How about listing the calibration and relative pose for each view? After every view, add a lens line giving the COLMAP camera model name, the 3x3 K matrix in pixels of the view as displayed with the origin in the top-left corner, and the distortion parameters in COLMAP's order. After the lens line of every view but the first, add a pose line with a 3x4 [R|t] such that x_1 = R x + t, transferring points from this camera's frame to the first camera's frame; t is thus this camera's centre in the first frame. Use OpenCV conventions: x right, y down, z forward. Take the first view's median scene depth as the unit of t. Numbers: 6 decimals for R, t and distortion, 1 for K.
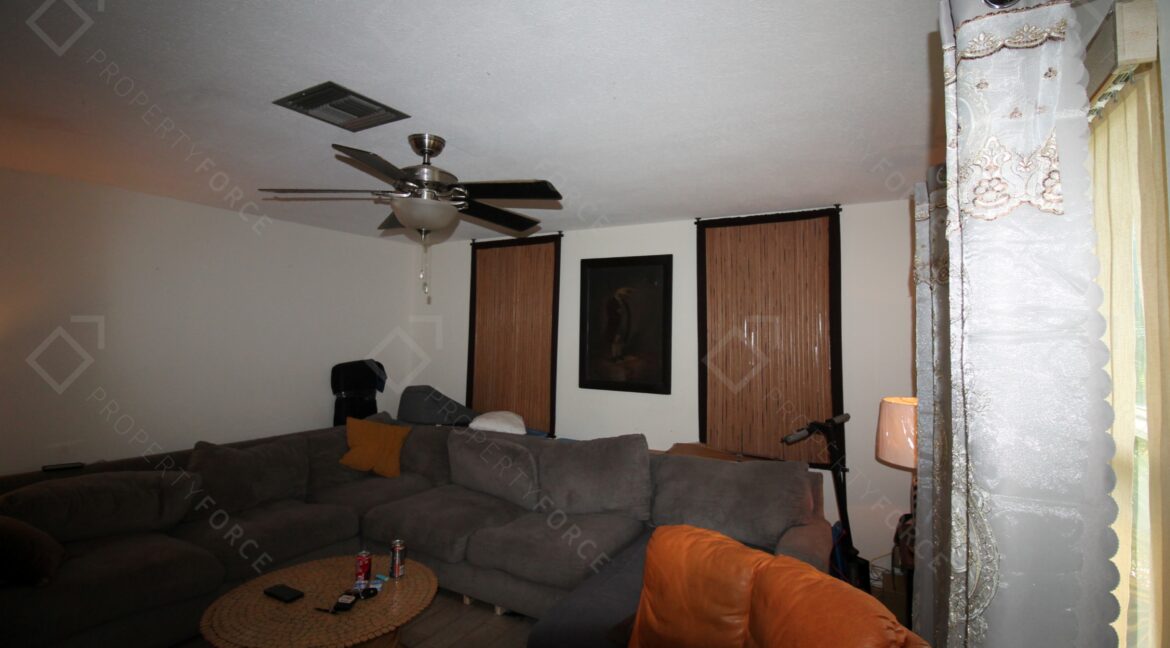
lens RADIAL K [[547.6, 0, 594.5], [0, 547.6, 309.3], [0, 0, 1]] dist [-0.001575, -0.012729]
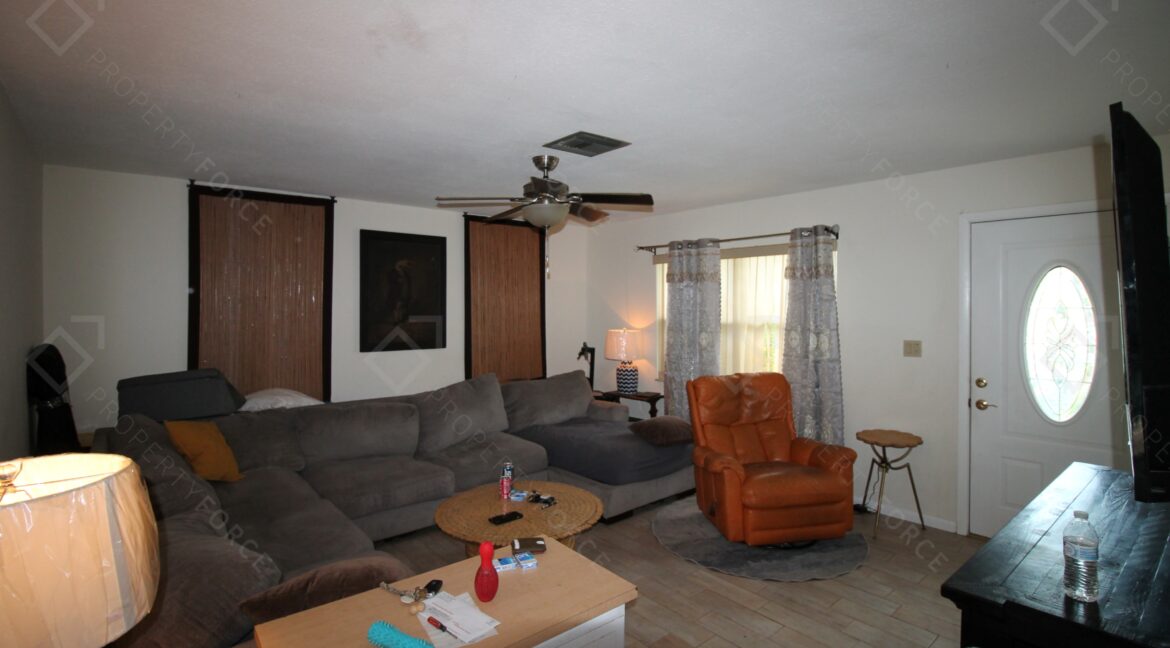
lens RADIAL K [[547.6, 0, 594.5], [0, 547.6, 309.3], [0, 0, 1]] dist [-0.001575, -0.012729]
pose [[0.353386, -0.019629, 0.935272, -0.878619], [-0.037818, 0.998663, 0.035248, 0.007520], [-0.934713, -0.047826, 0.352171, 0.218262]]
